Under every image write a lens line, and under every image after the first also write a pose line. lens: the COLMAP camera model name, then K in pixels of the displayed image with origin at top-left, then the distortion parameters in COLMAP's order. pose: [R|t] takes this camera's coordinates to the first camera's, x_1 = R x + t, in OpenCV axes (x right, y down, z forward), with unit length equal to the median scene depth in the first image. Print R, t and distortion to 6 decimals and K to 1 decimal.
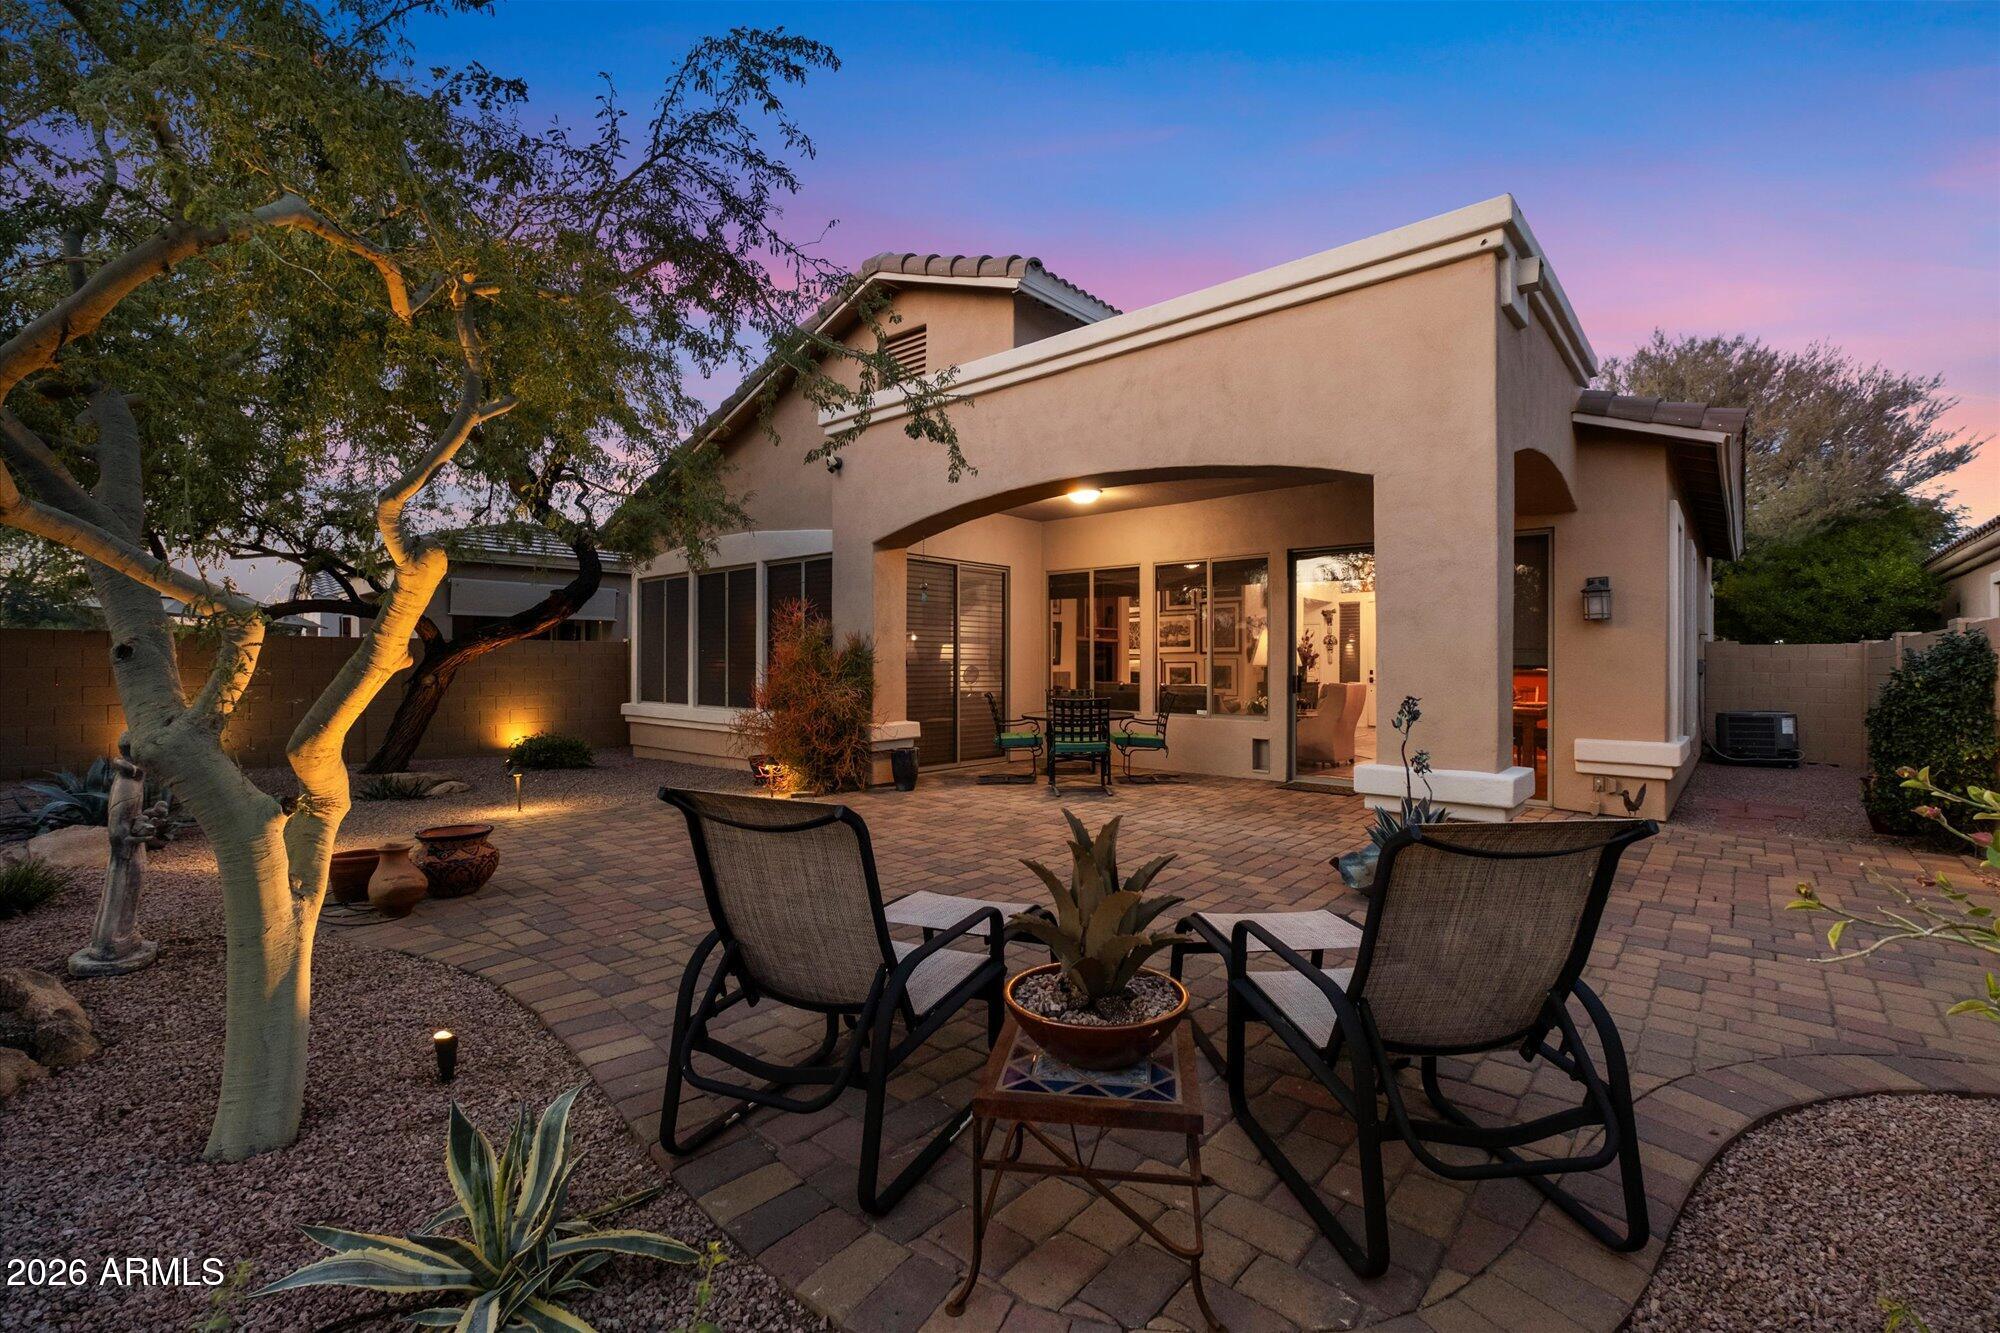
lens RADIAL K [[855.9, 0, 1009.6], [0, 855.9, 662.7], [0, 0, 1]] dist [-0.003736, -0.000402]
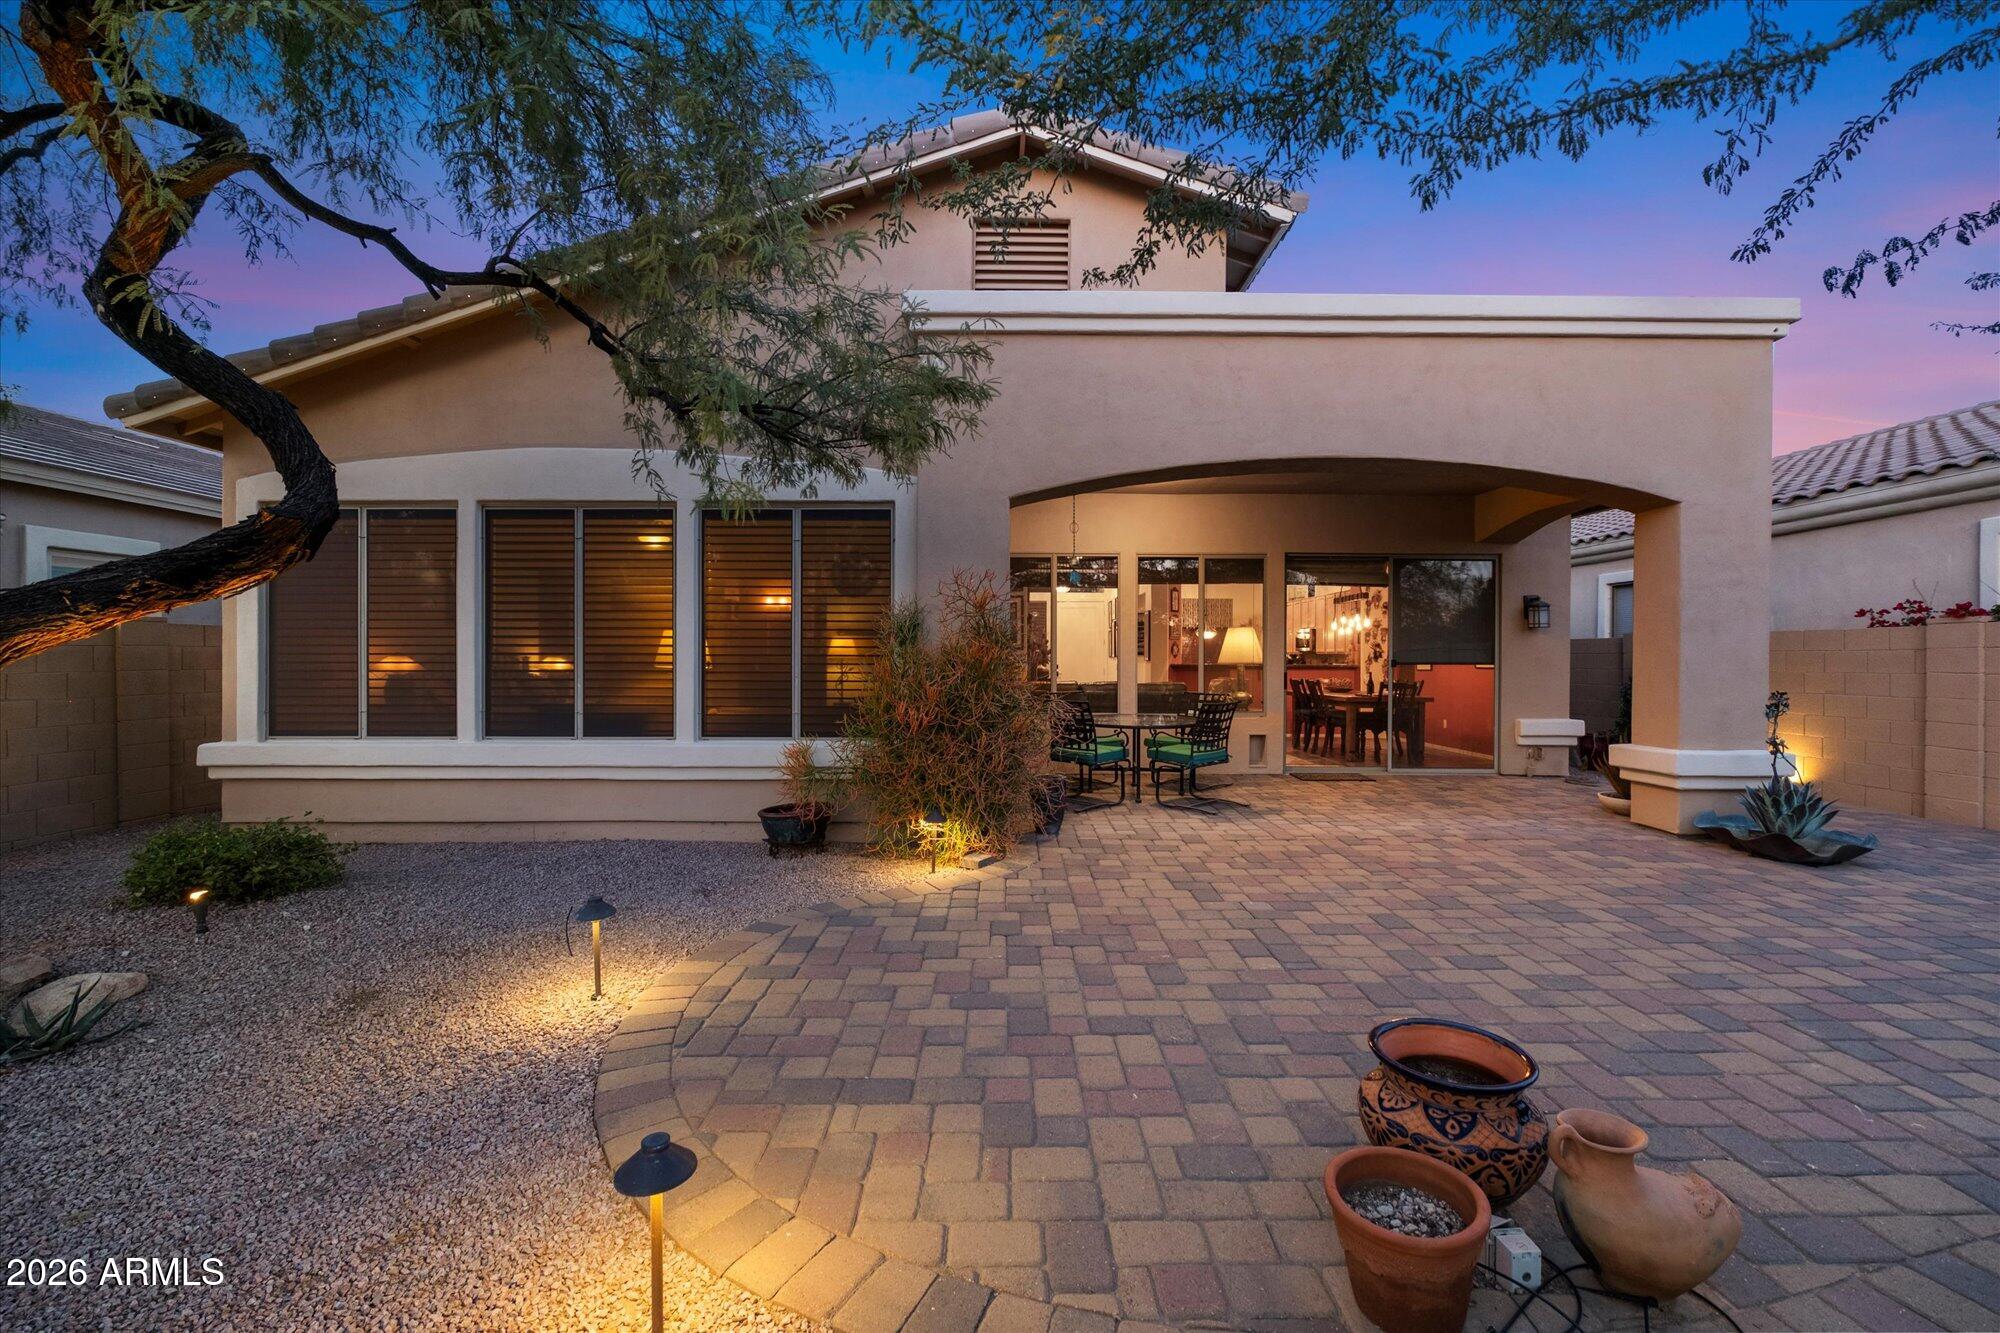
lens RADIAL K [[835.2, 0, 1001.2], [0, 835.2, 662.5], [0, 0, 1]] dist [-0.003861, 0.000740]
pose [[0.749749, -0.004823, 0.661705, -0.655168], [0.000201, 0.999975, 0.007061, -0.005847], [-0.661723, -0.005161, 0.749731, 0.487526]]
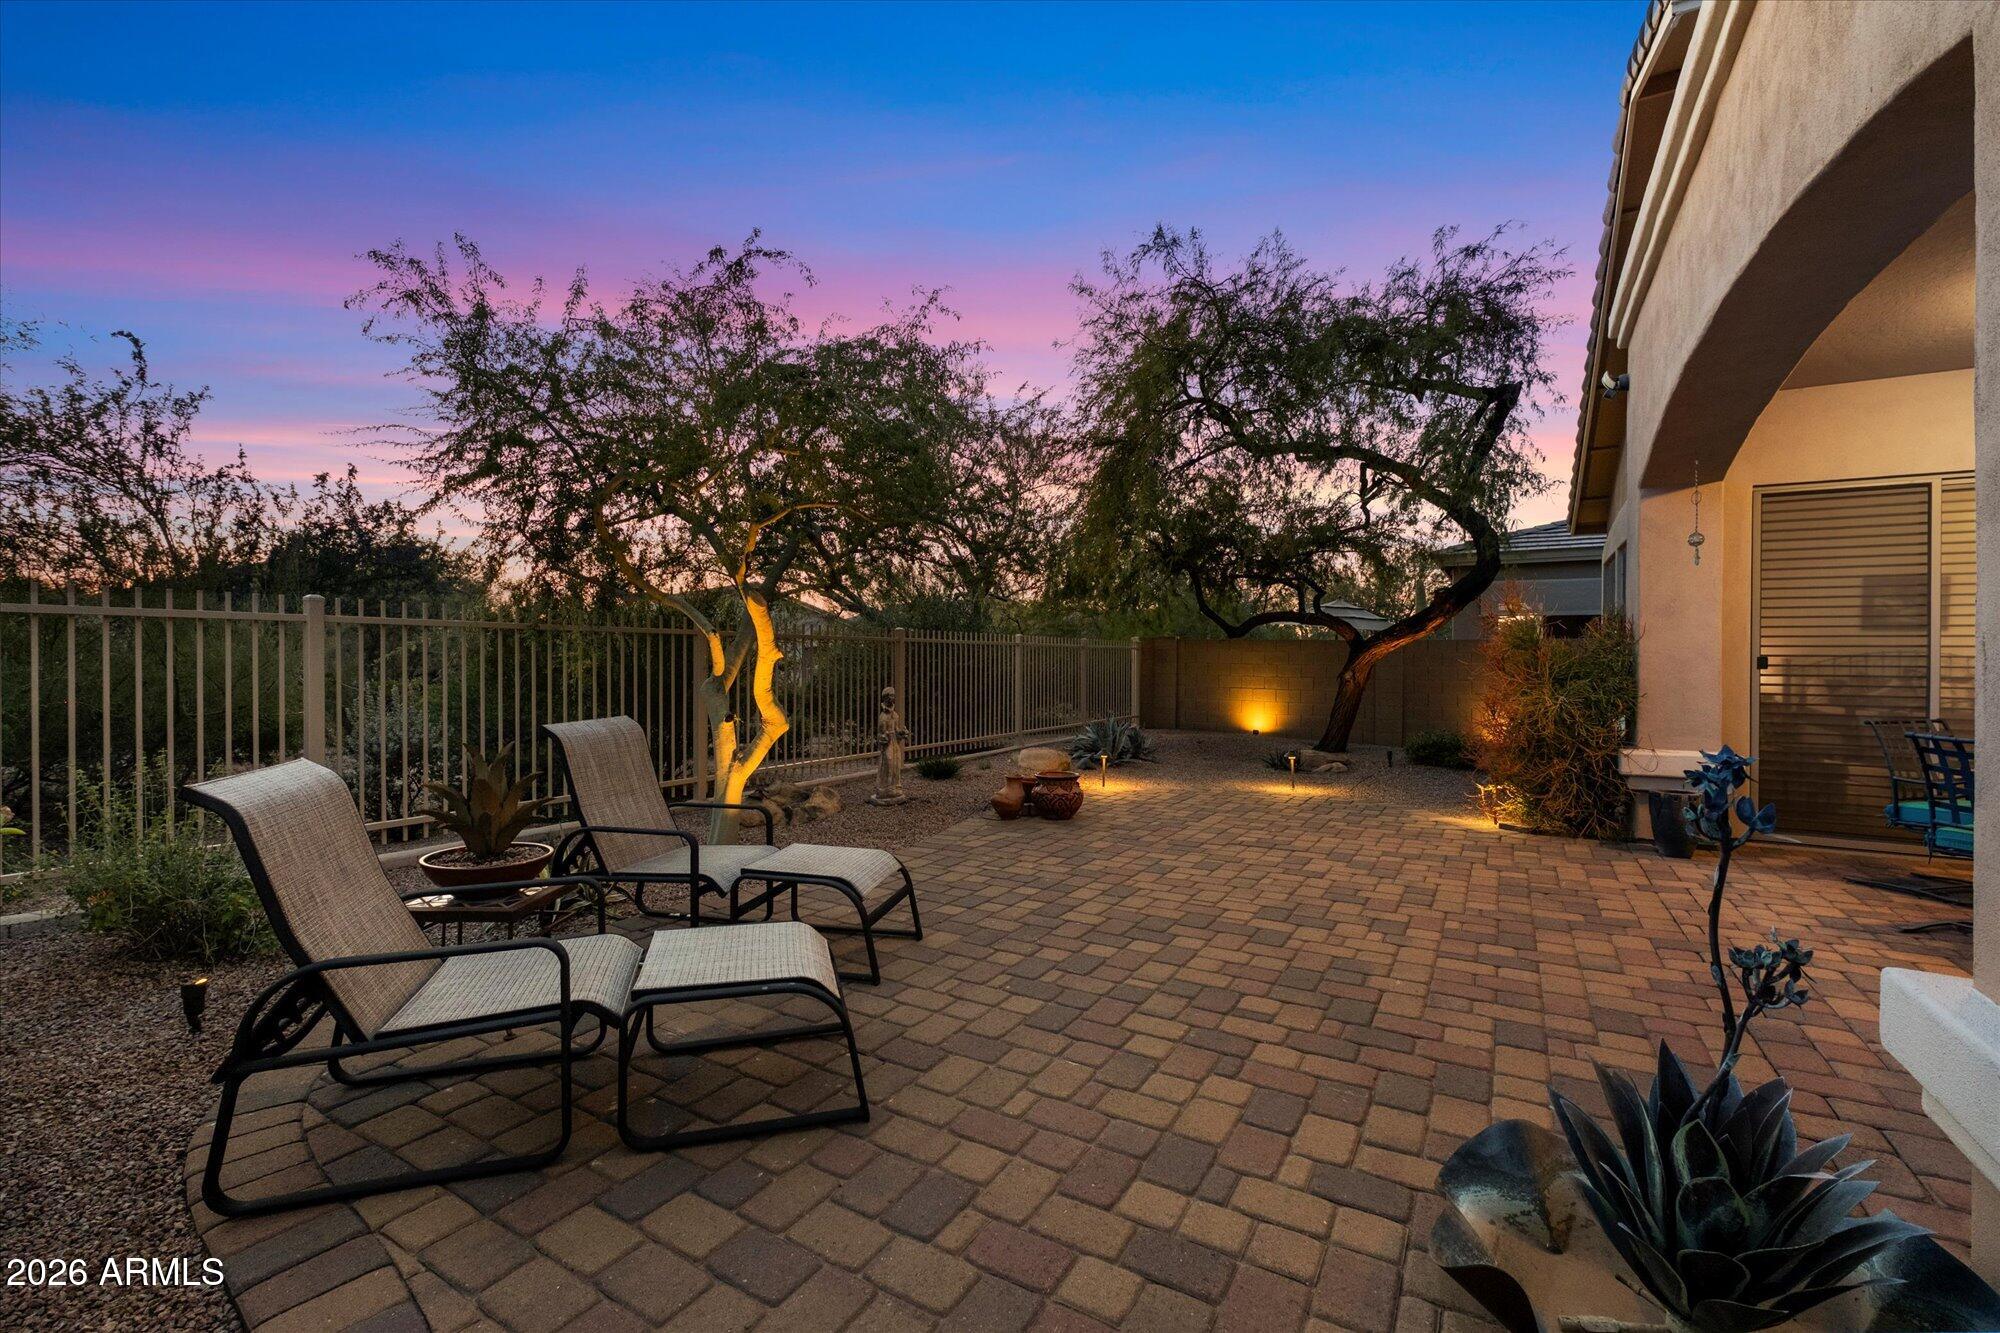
lens RADIAL K [[835.2, 0, 1009.6], [0, 835.2, 666.3], [0, 0, 1]] dist [-0.001682, -0.000155]
pose [[0.187891, 0.010335, -0.982135, 0.416623], [-0.008425, 0.999925, 0.008910, 0.003476], [0.982154, 0.006600, 0.187964, 0.388256]]
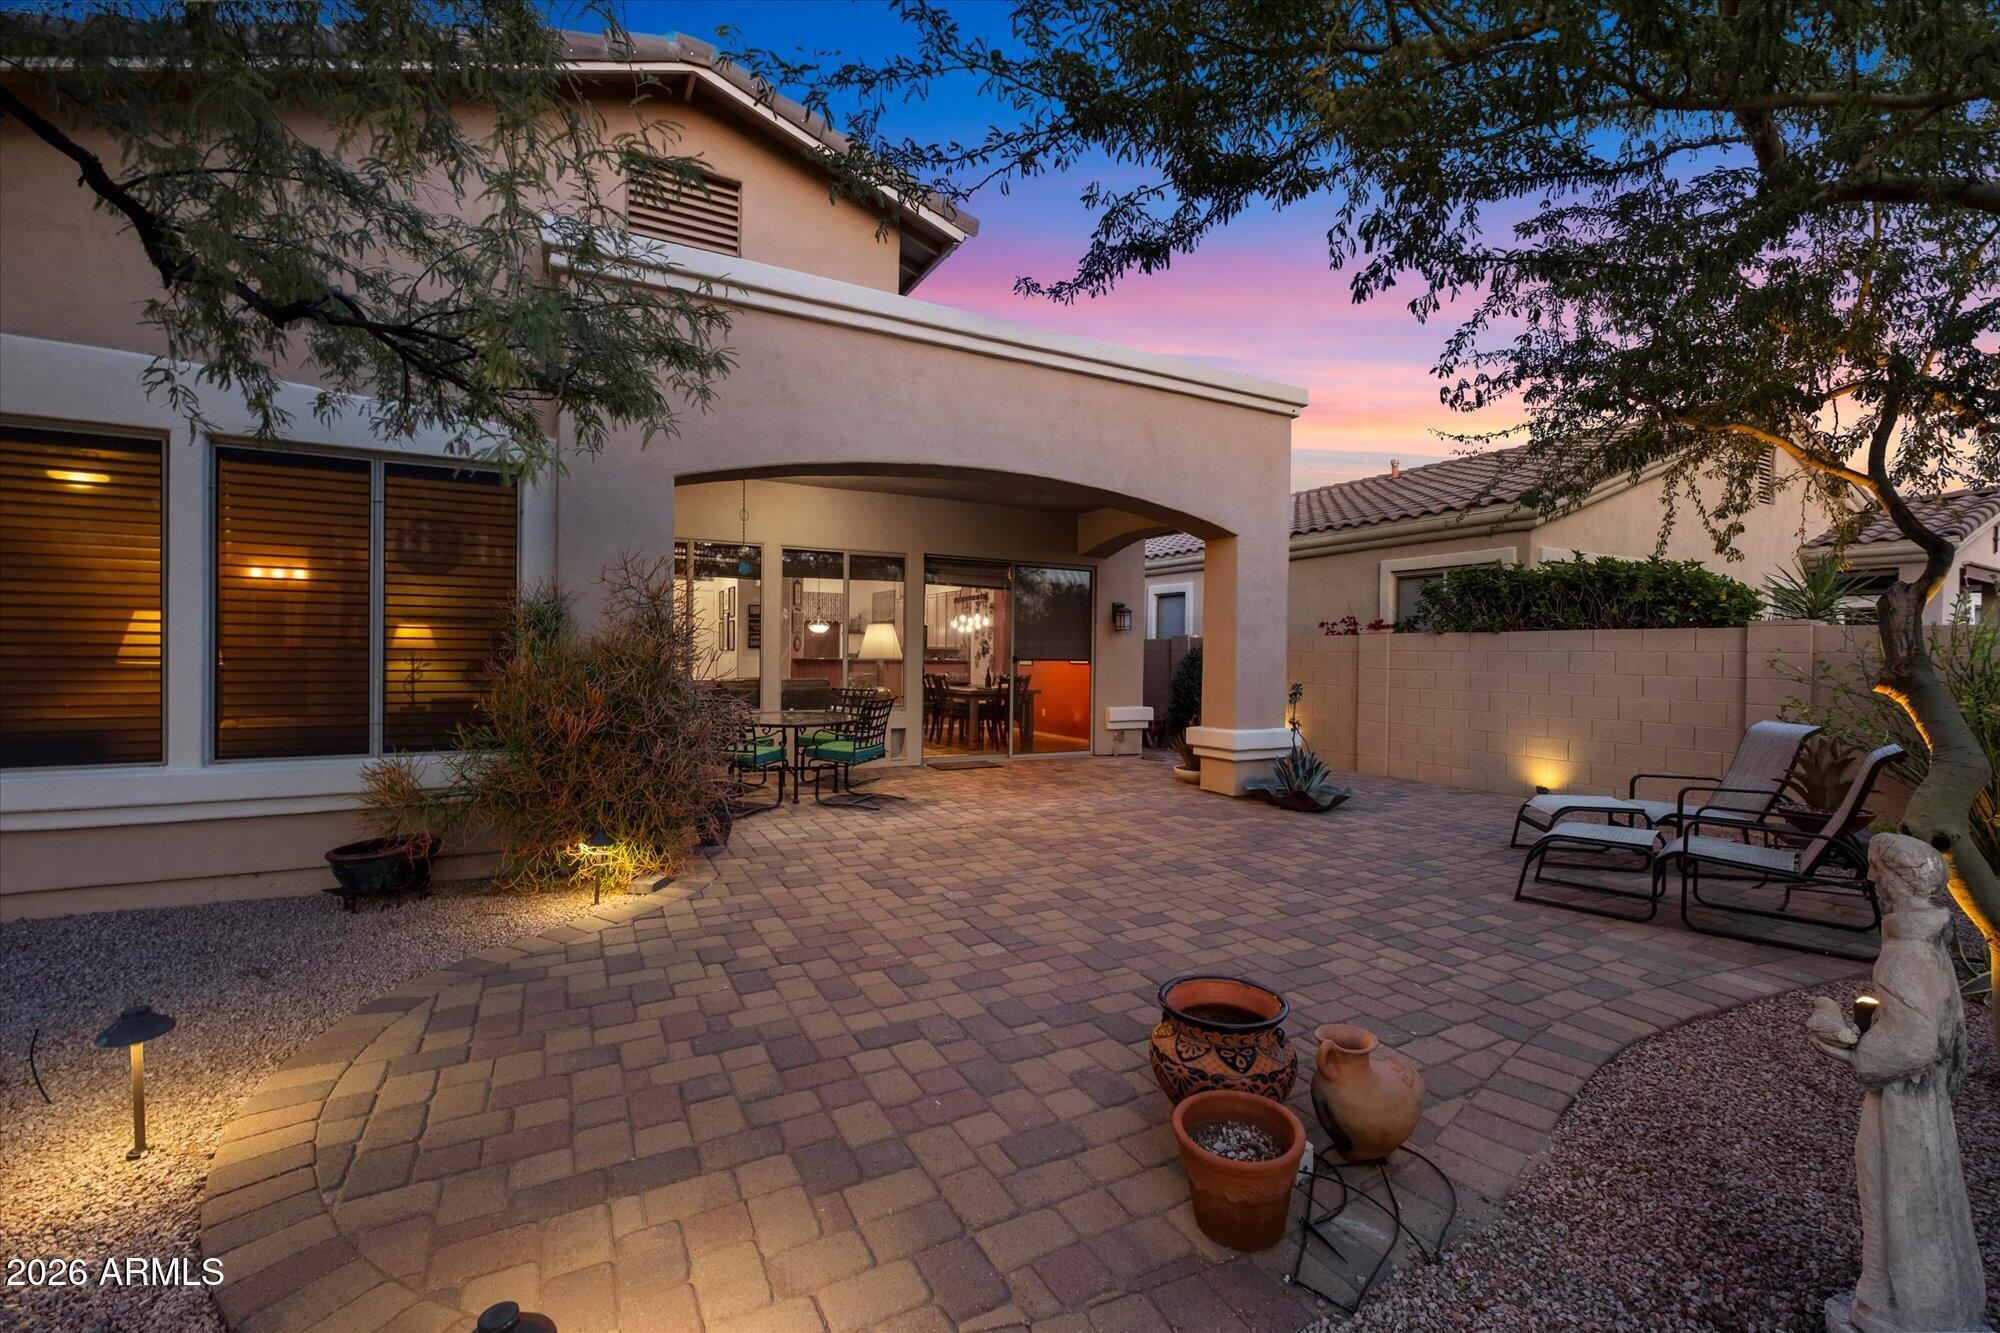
lens RADIAL K [[841.0, 0, 1003.4], [0, 841.0, 660.7], [0, 0, 1]] dist [-0.007659, 0.004714]
pose [[0.348251, -0.008362, 0.937364, -0.695550], [-0.009885, 0.999872, 0.012592, -0.010482], [-0.937349, -0.013651, 0.348124, 0.558116]]
